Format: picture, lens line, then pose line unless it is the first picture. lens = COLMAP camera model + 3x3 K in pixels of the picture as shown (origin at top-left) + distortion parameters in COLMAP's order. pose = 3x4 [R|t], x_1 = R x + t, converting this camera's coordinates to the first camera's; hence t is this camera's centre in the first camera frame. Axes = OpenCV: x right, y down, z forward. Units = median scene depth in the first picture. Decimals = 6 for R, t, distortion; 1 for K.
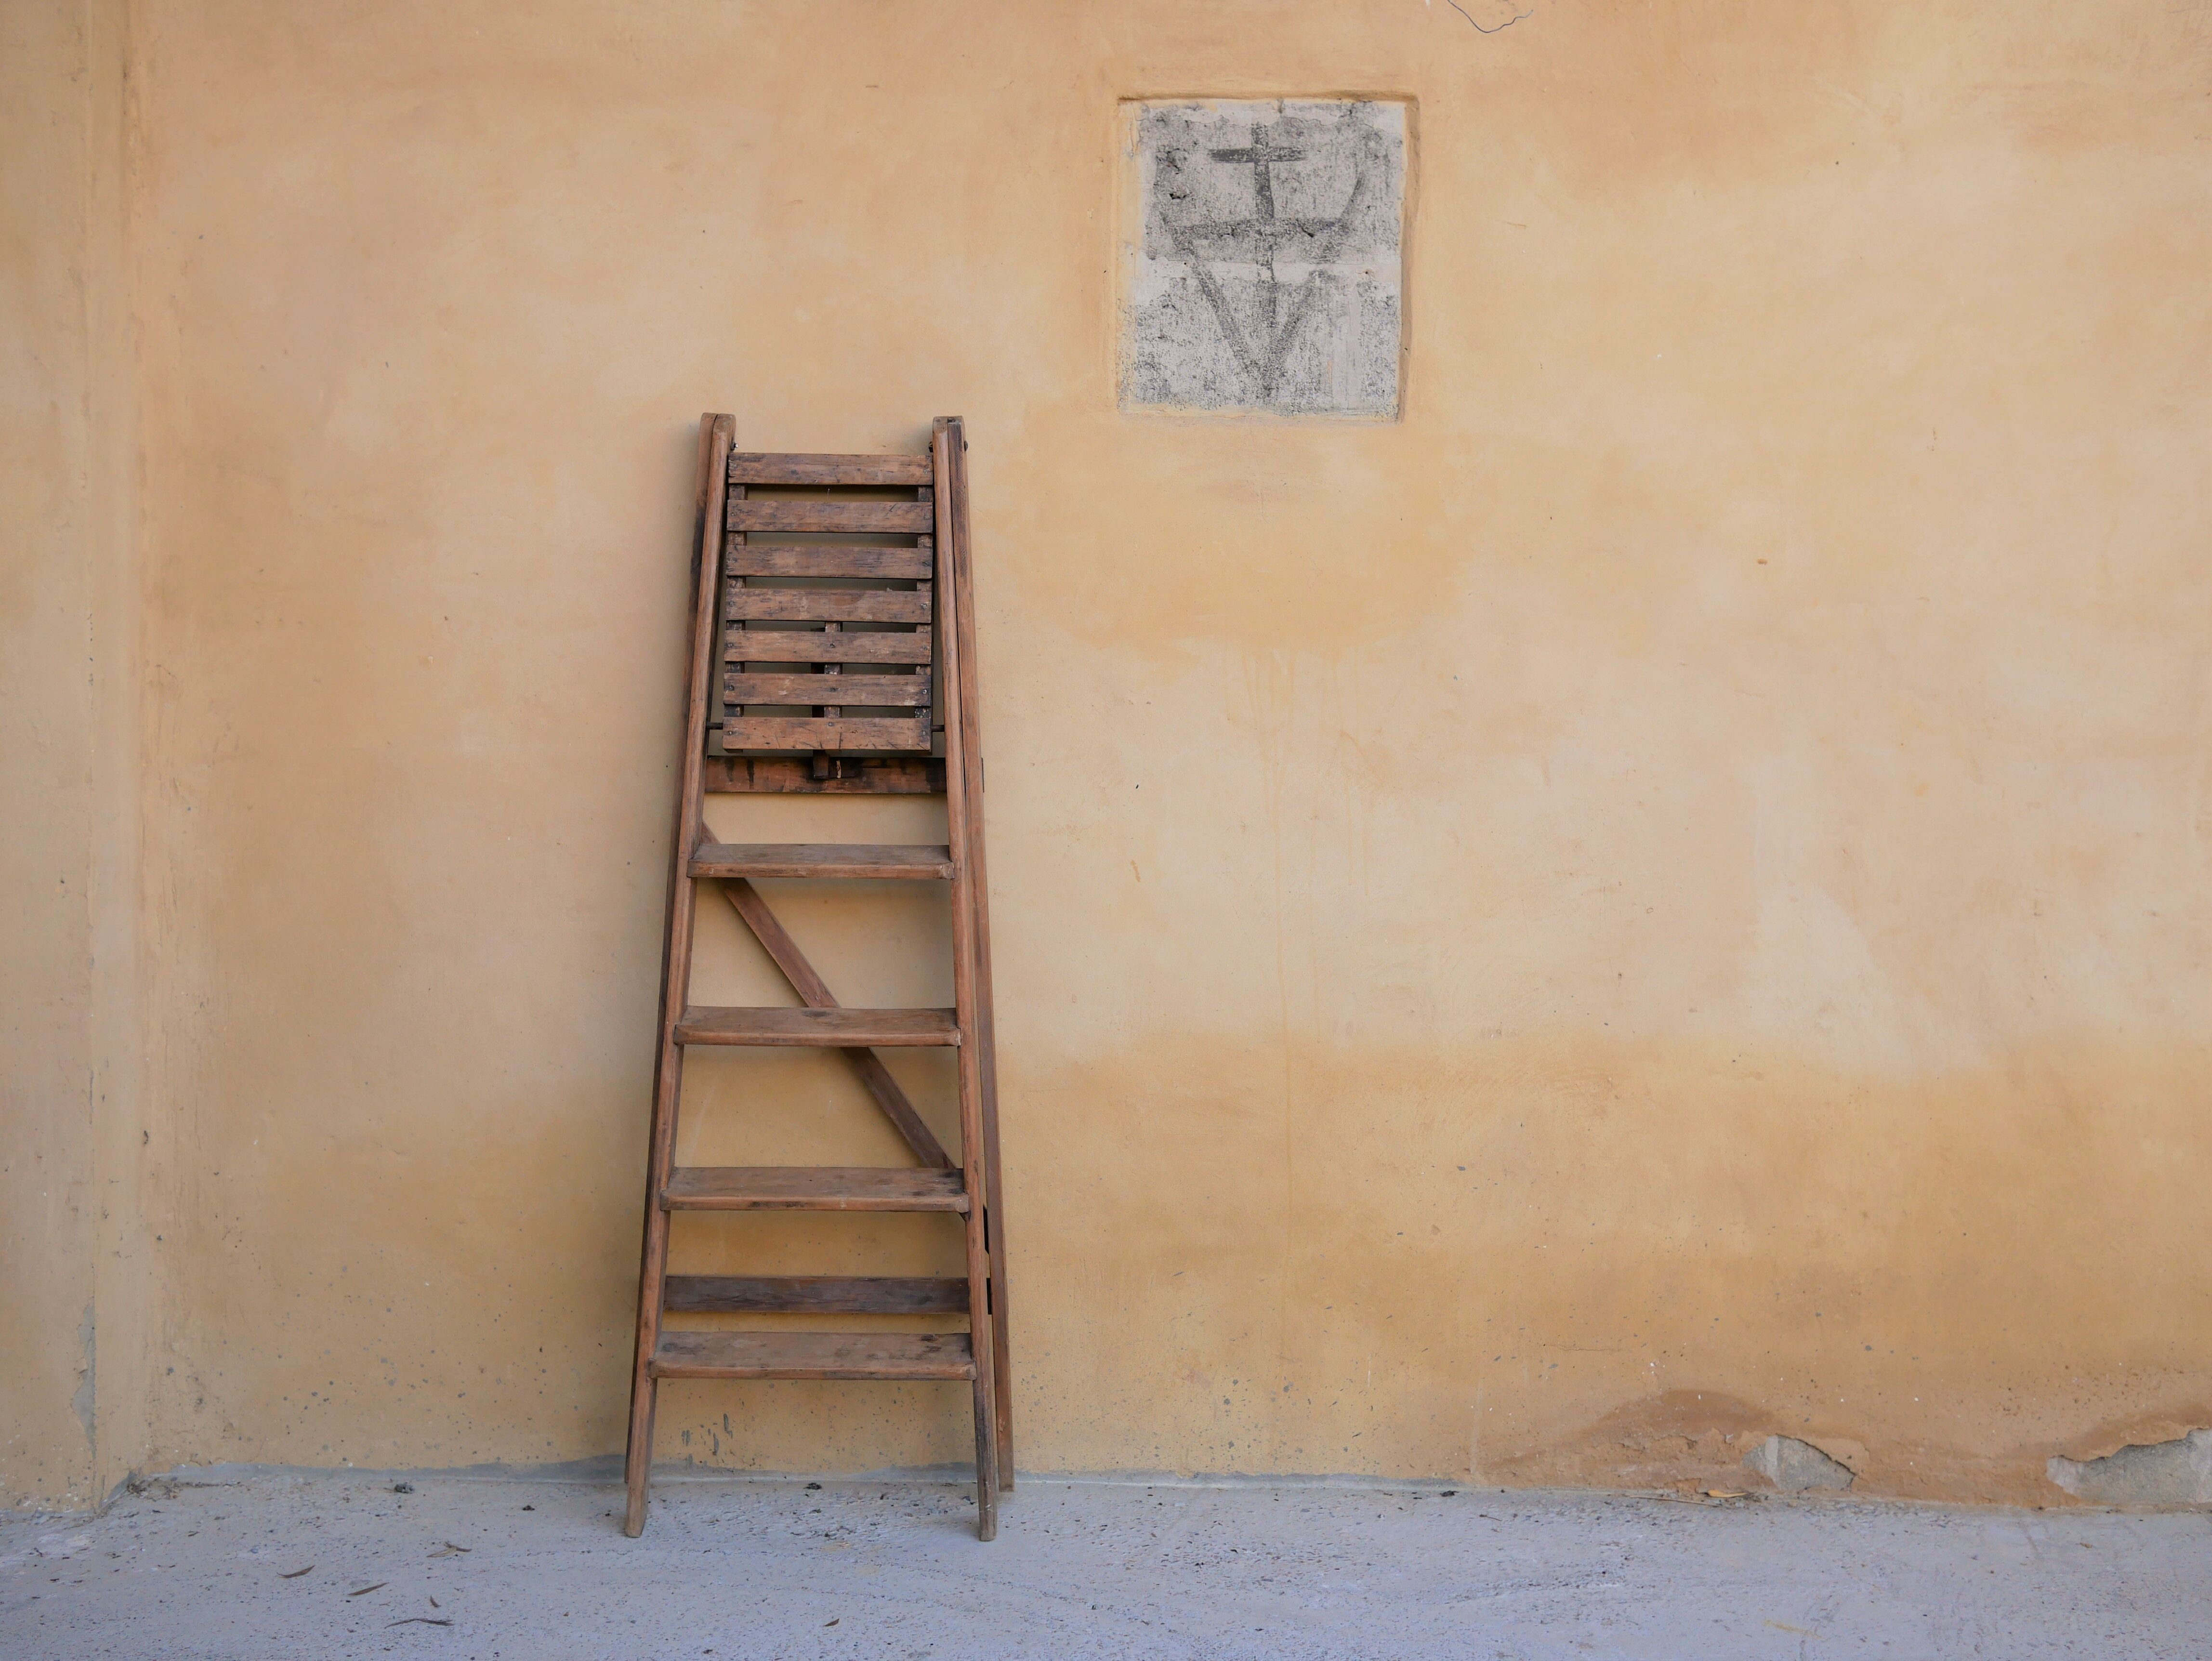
lens RADIAL K [[2497.1, 0, 1107.9], [0, 2497.1, 825.8], [0, 0, 1]] dist [-0.011499, 0.000000]
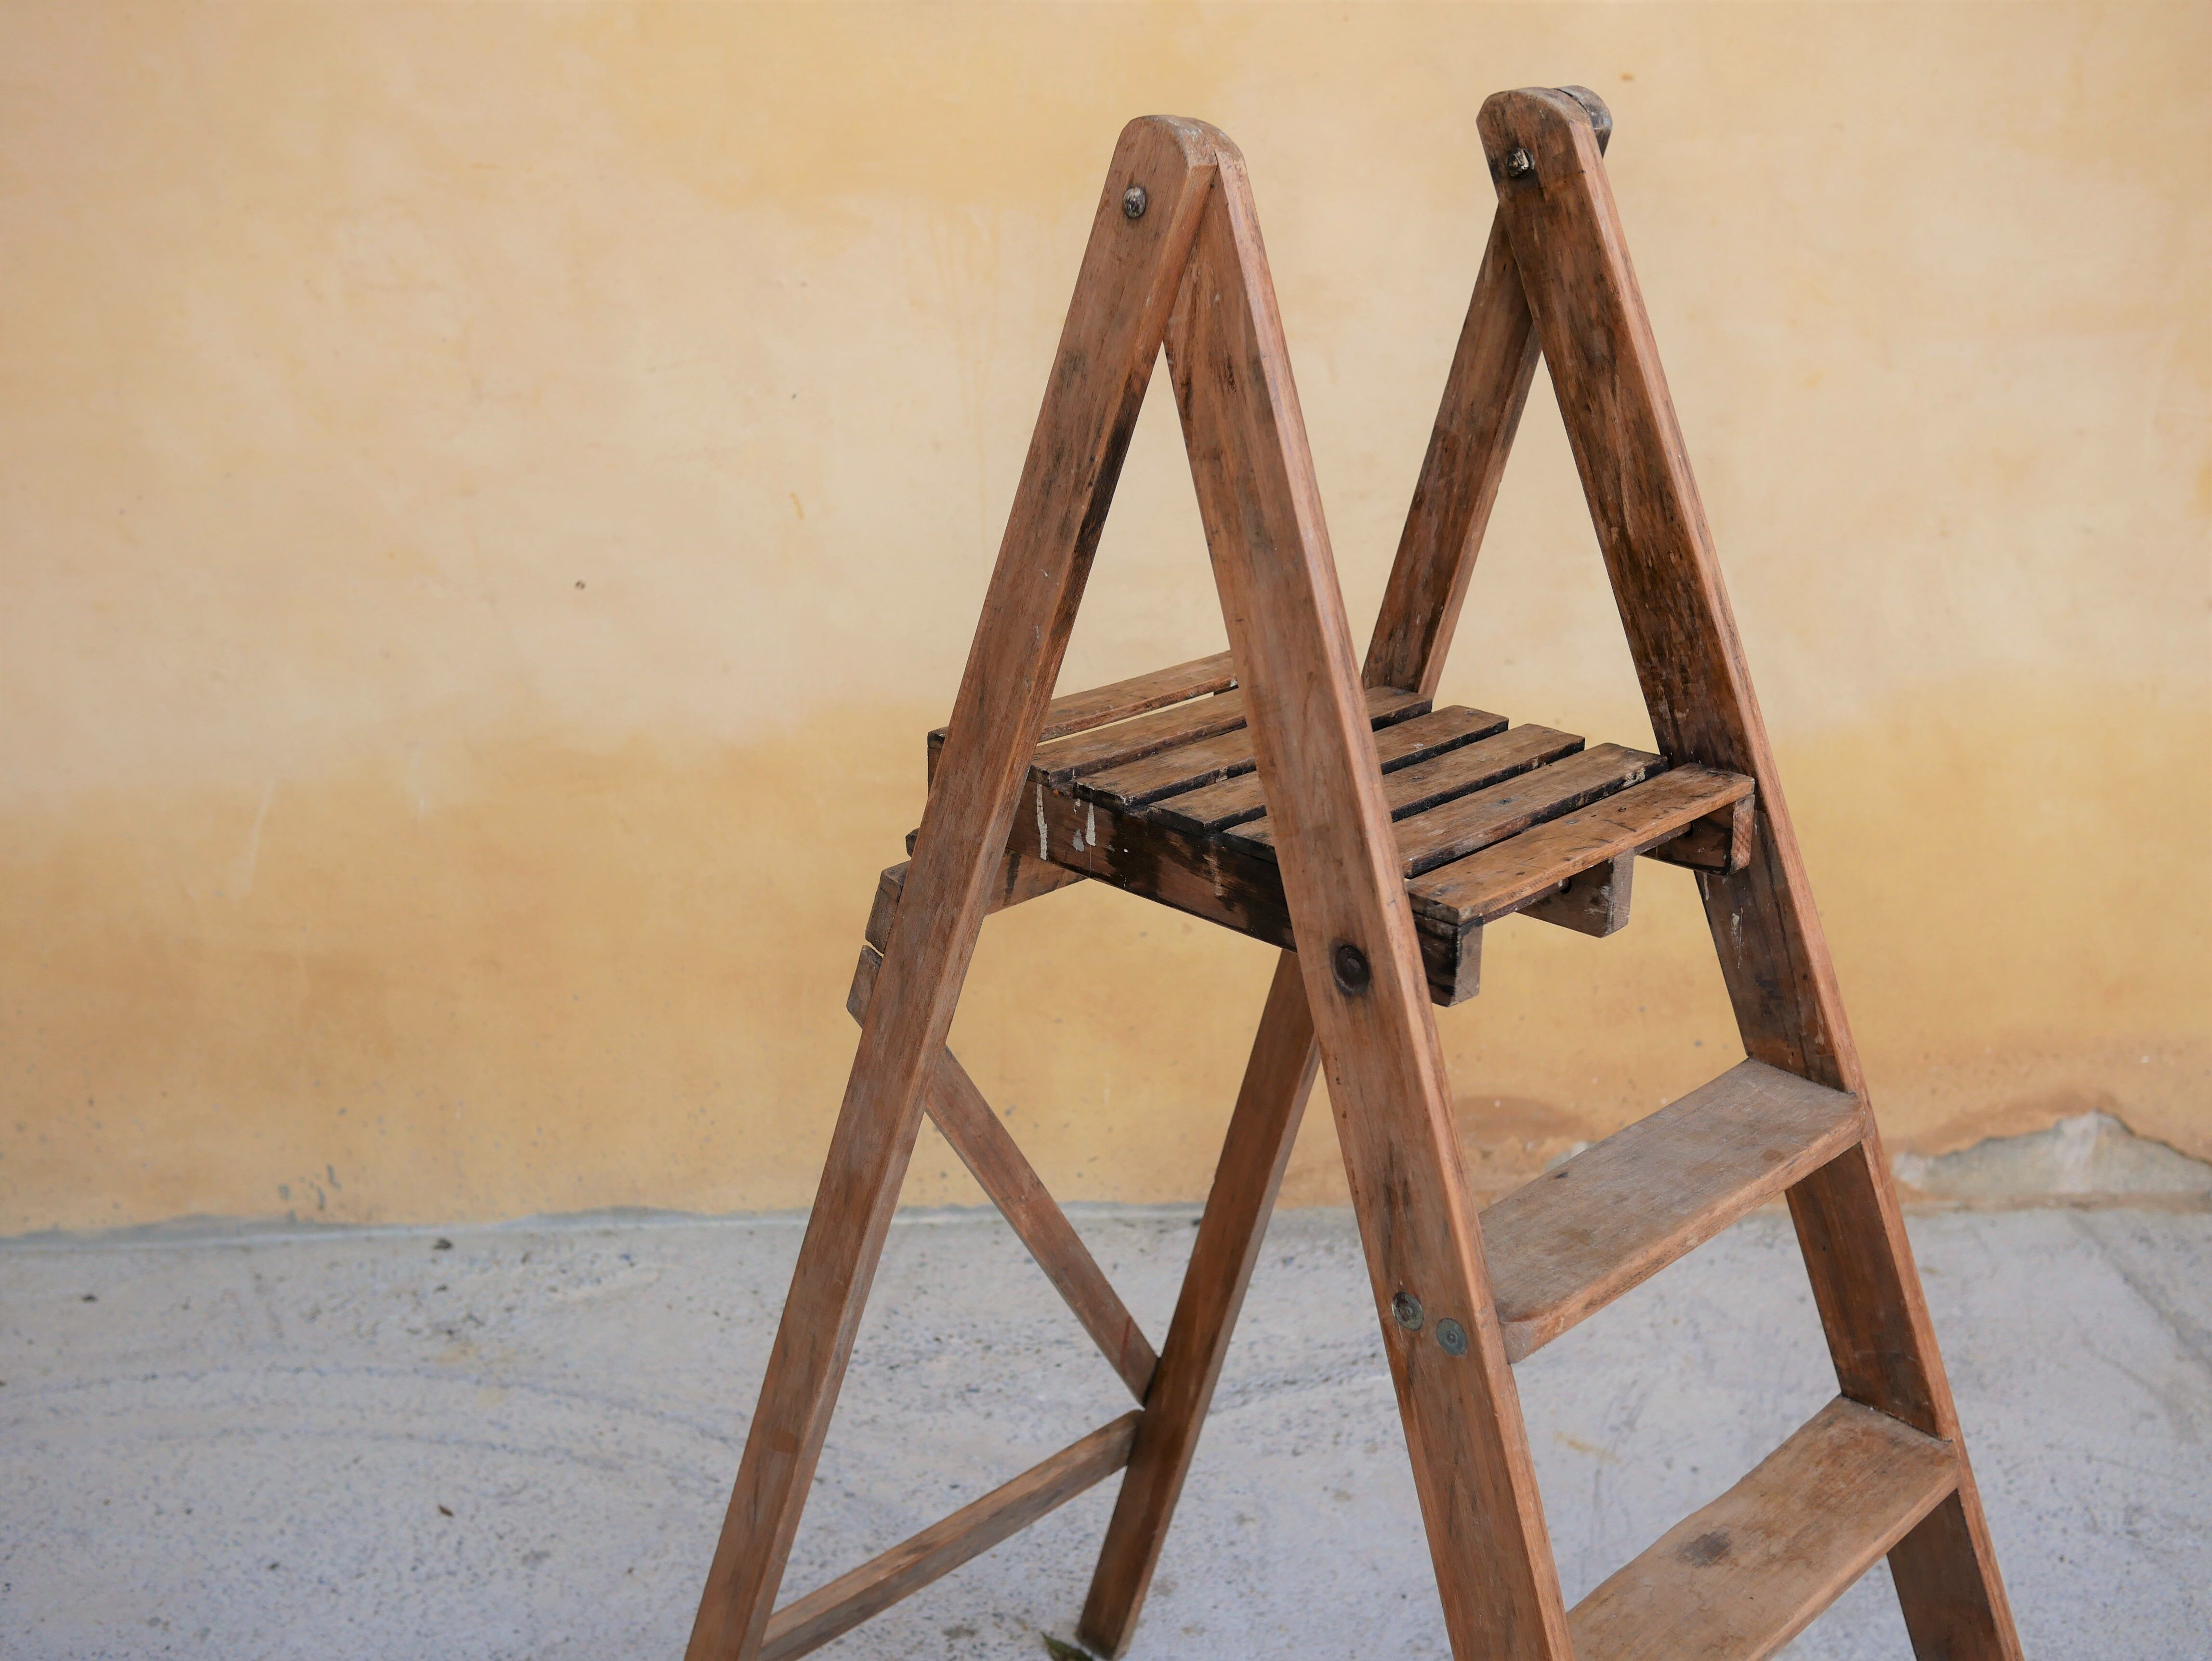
lens RADIAL K [[2497.1, 0, 1097.3], [0, 2497.1, 834.8], [0, 0, 1]] dist [-0.011499, 0.000000]
pose [[0.998292, -0.025013, 0.052794, 0.060290], [0.007175, 0.949356, 0.314119, -0.126661], [-0.057978, -0.313204, 0.947915, 0.237660]]
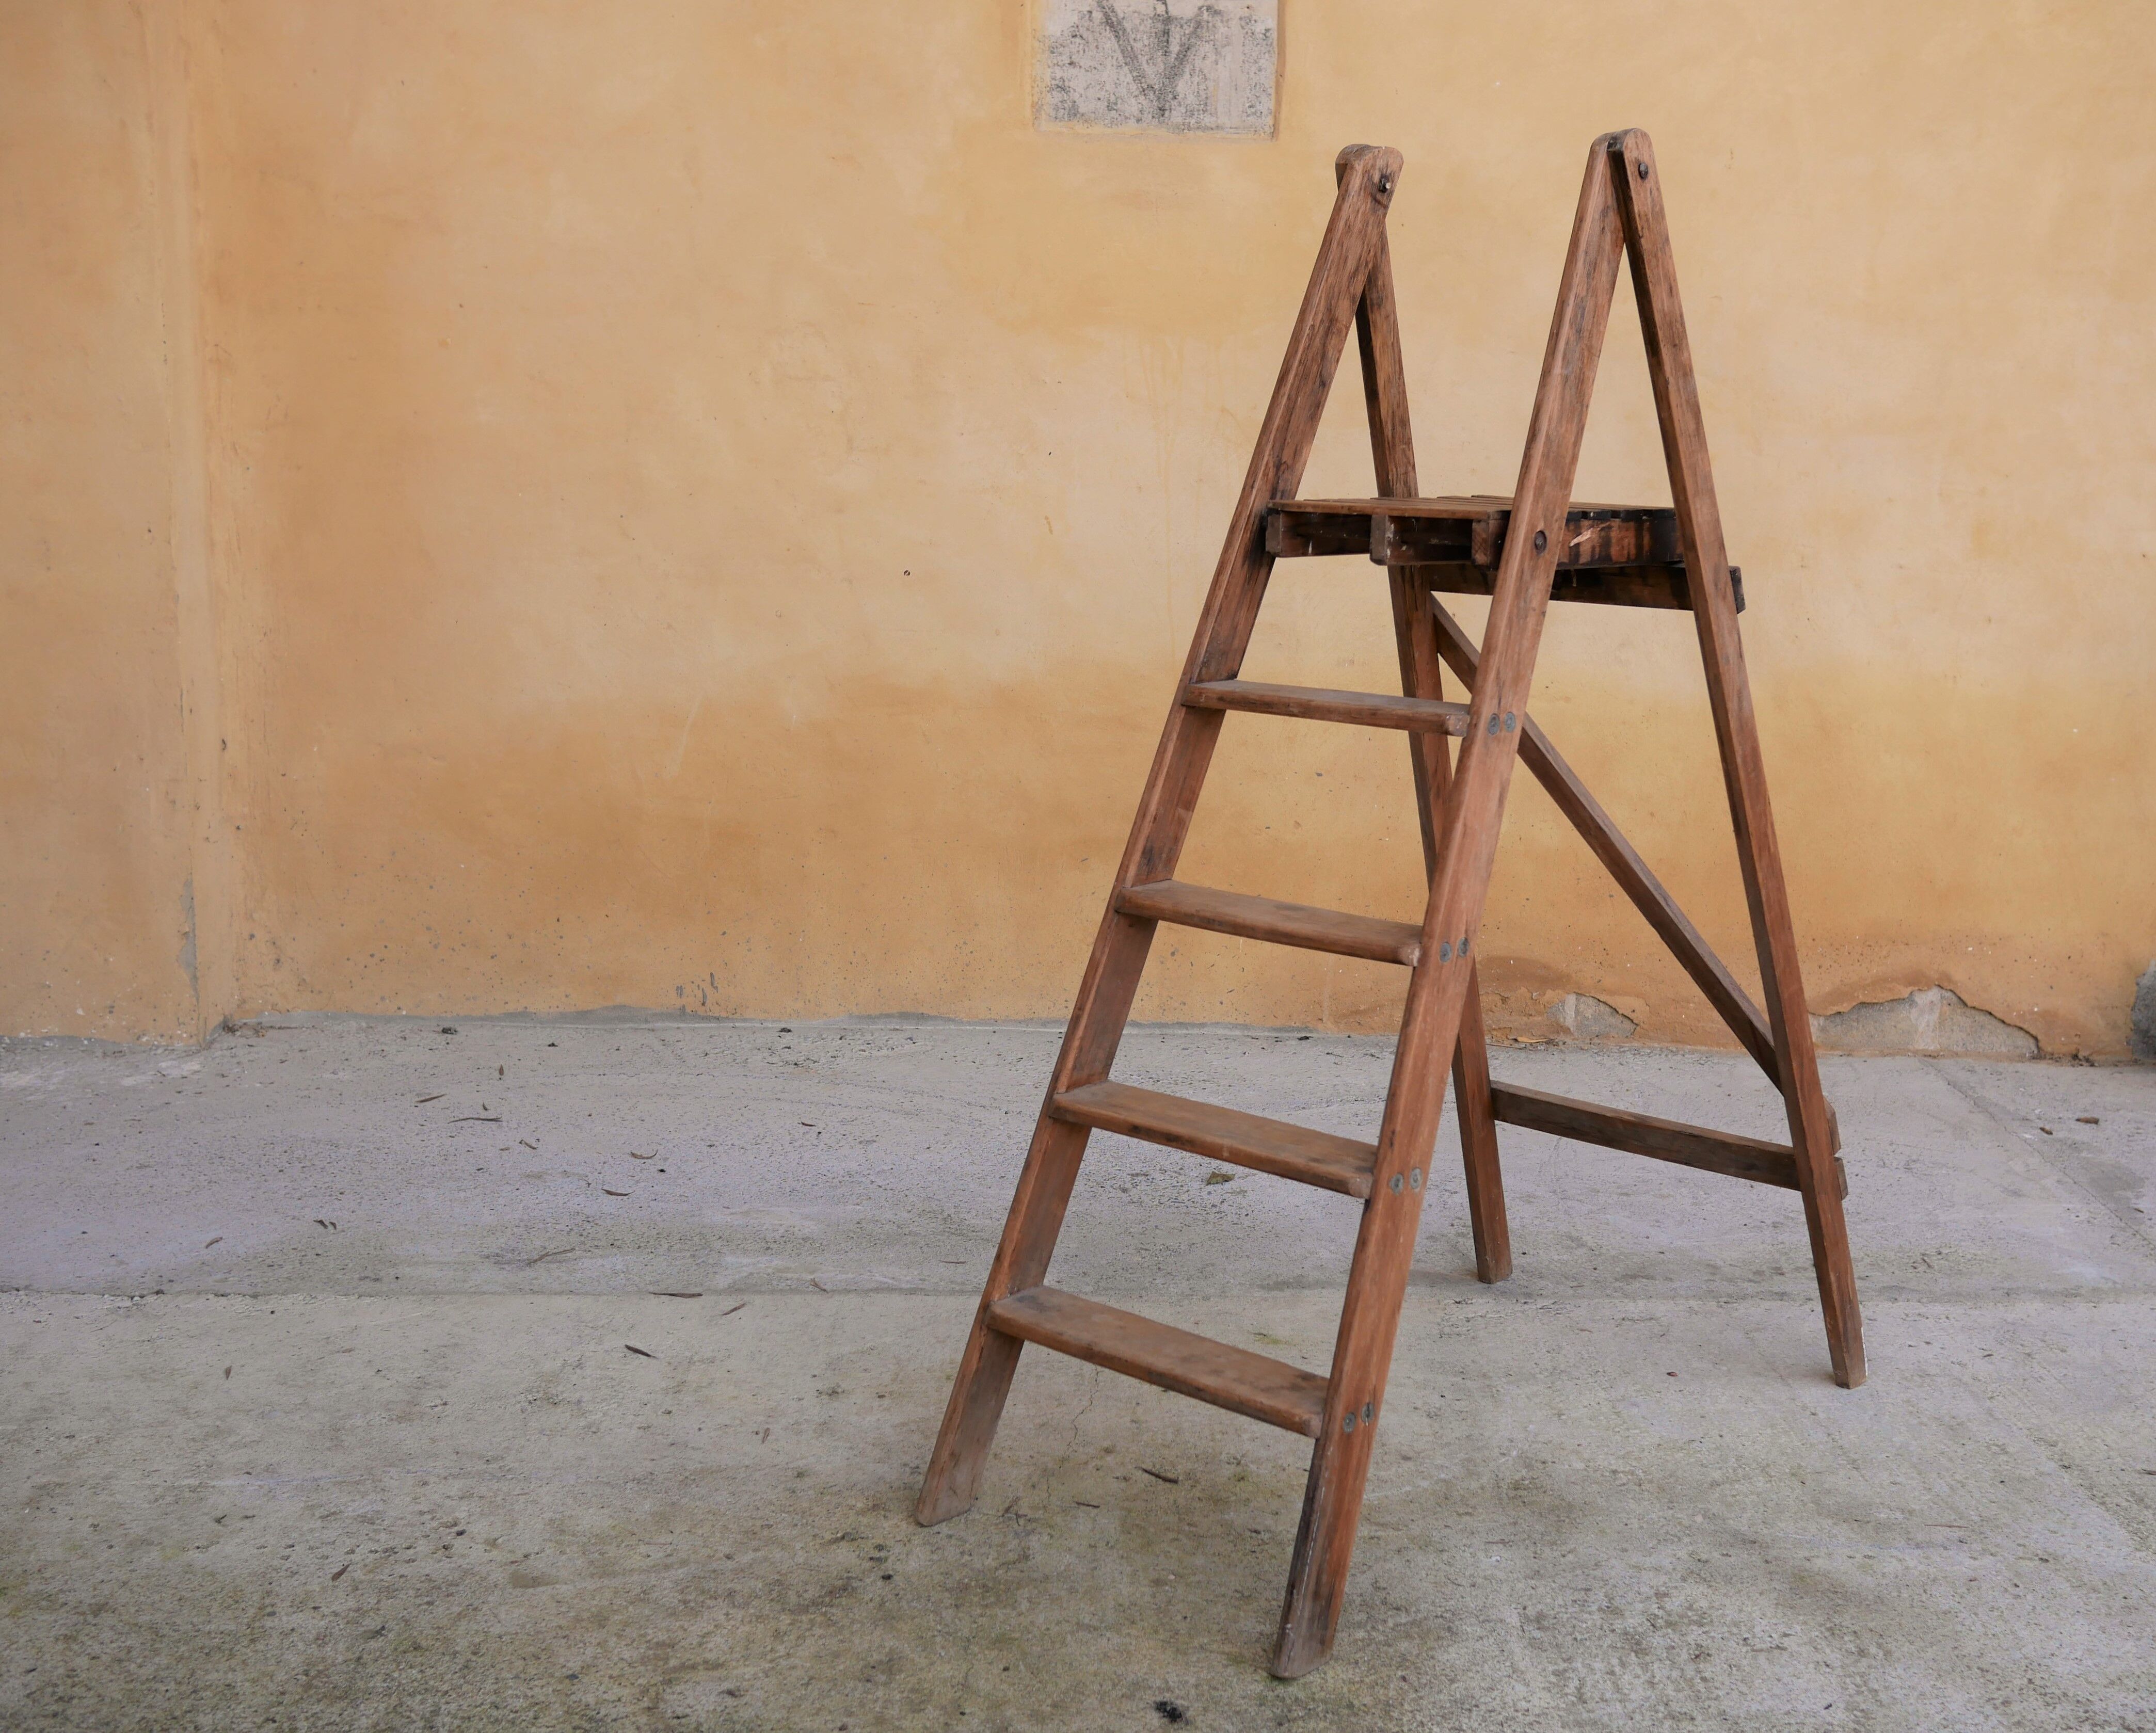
lens RADIAL K [[2678.4, 0, 1163.4], [0, 2678.4, 864.9], [0, 0, 1]] dist [-0.014496, 0.000000]
pose [[0.999784, 0.003486, 0.020465, 0.040396], [-0.006587, 0.988128, 0.153491, -0.018341], [-0.019687, -0.153593, 0.987938, -0.289222]]
